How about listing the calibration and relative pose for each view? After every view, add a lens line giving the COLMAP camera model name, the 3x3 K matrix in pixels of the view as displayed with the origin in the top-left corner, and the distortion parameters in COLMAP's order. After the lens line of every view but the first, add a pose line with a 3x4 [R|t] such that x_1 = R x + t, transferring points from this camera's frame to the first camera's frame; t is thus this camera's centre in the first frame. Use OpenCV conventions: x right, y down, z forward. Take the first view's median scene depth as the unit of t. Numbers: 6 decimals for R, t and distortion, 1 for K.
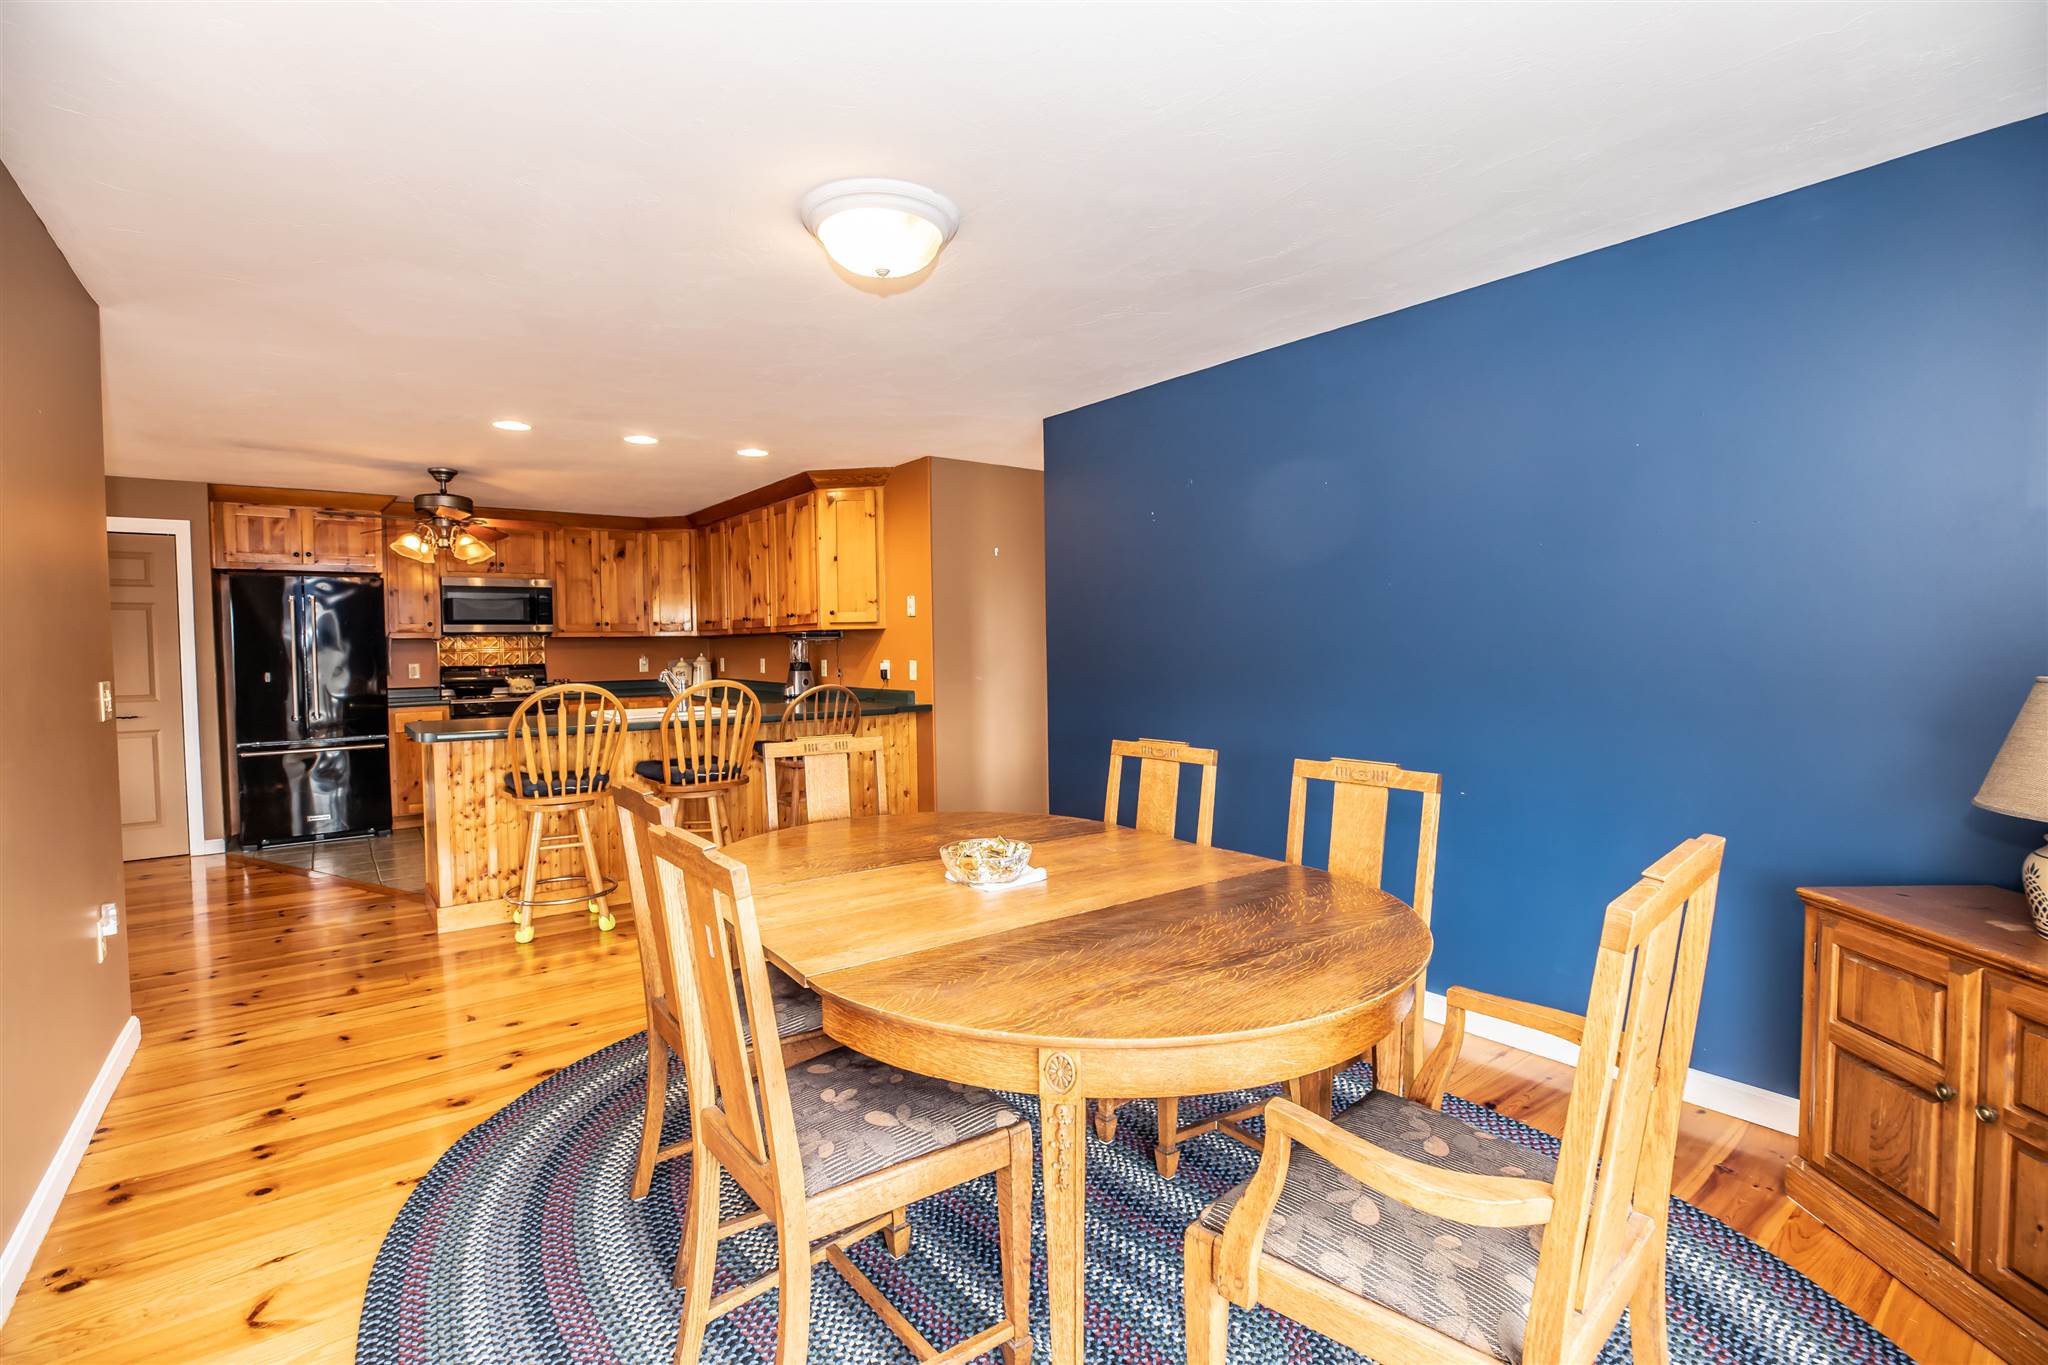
lens RADIAL K [[930.8, 0, 1026.6], [0, 930.8, 678.6], [0, 0, 1]] dist [-0.048428, 0.015113]
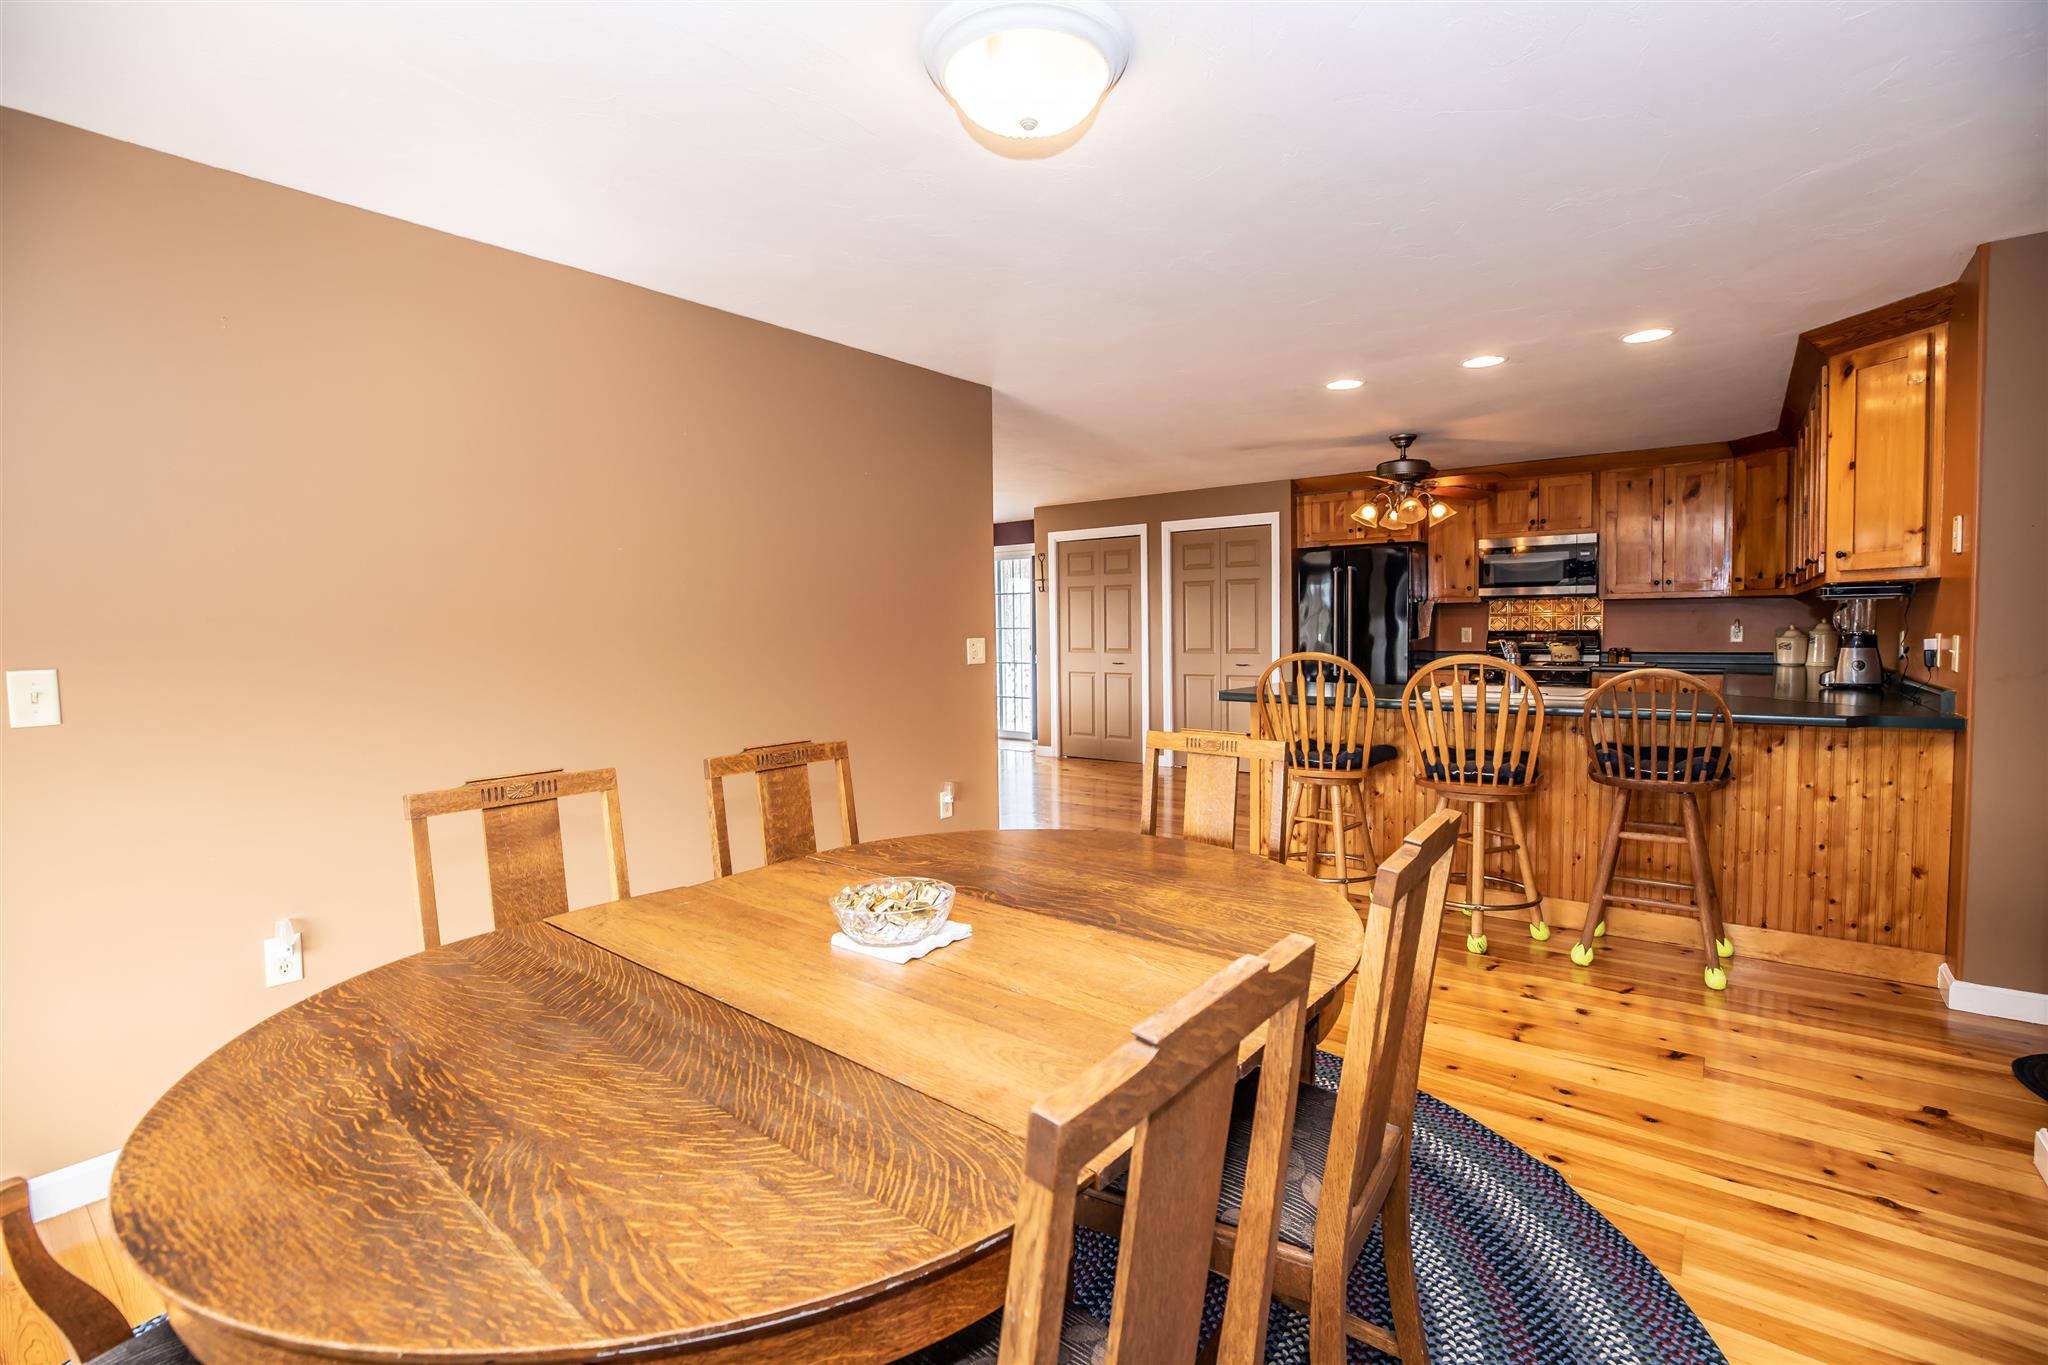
lens RADIAL K [[930.8, 0, 1026.6], [0, 930.8, 678.6], [0, 0, 1]] dist [-0.048428, 0.015113]
pose [[0.246273, 0.064365, -0.967061, 0.239601], [-0.023580, 0.997895, 0.060412, -0.012160], [0.968914, 0.007926, 0.247272, 0.323086]]
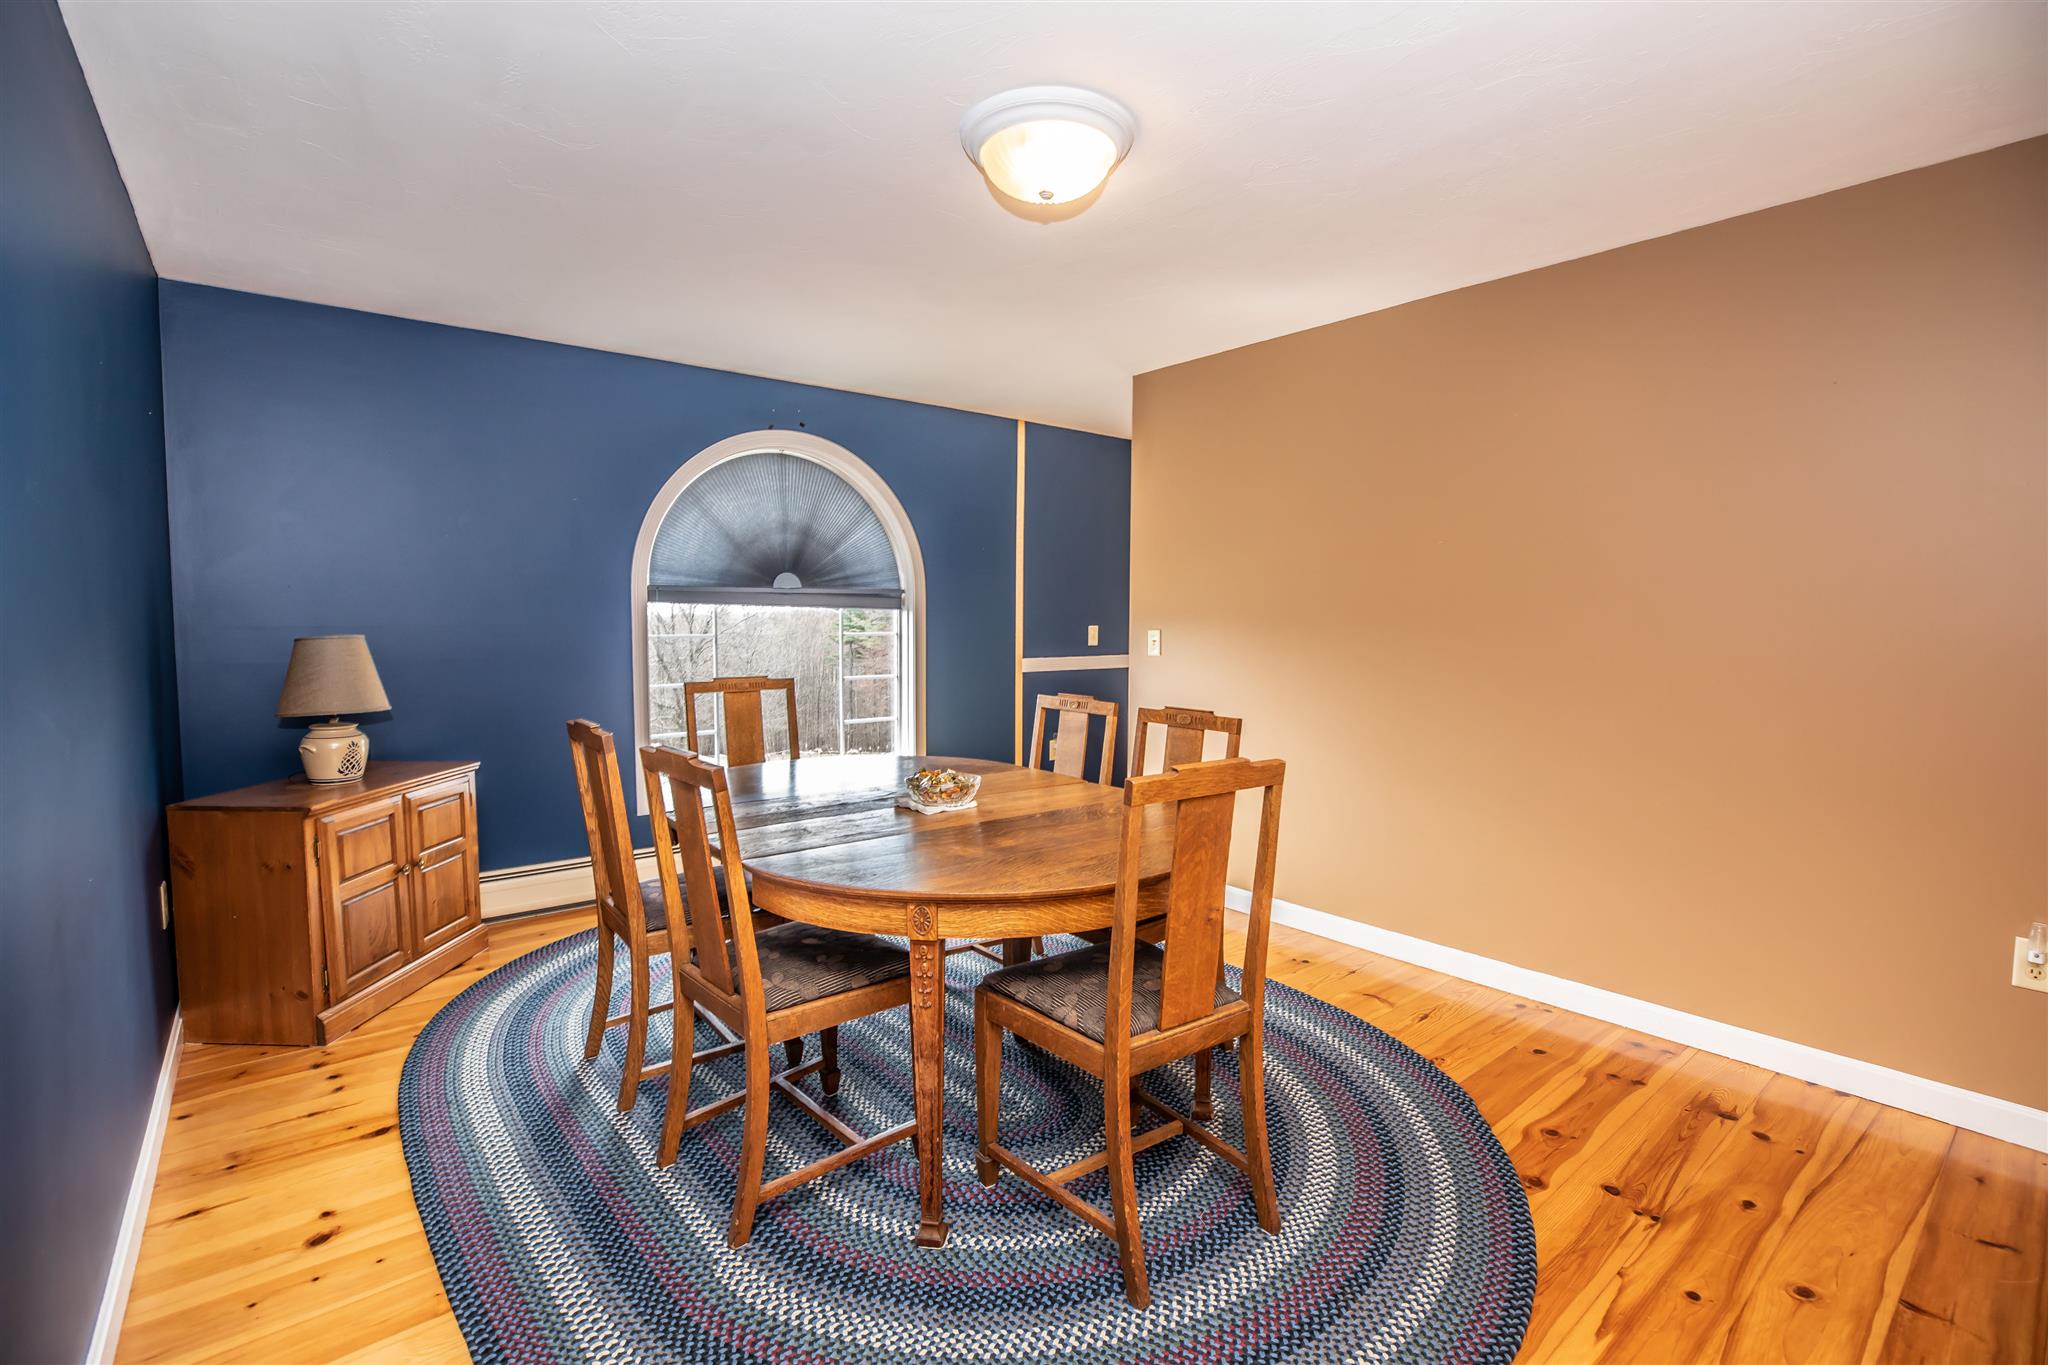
lens RADIAL K [[930.8, 0, 1026.6], [0, 930.8, 678.6], [0, 0, 1]] dist [-0.048428, 0.015113]
pose [[-0.999690, 0.002933, -0.024744, -0.033539], [0.000017, 0.993124, 0.117066, -0.036650], [0.024917, 0.117029, -0.992816, 0.776073]]
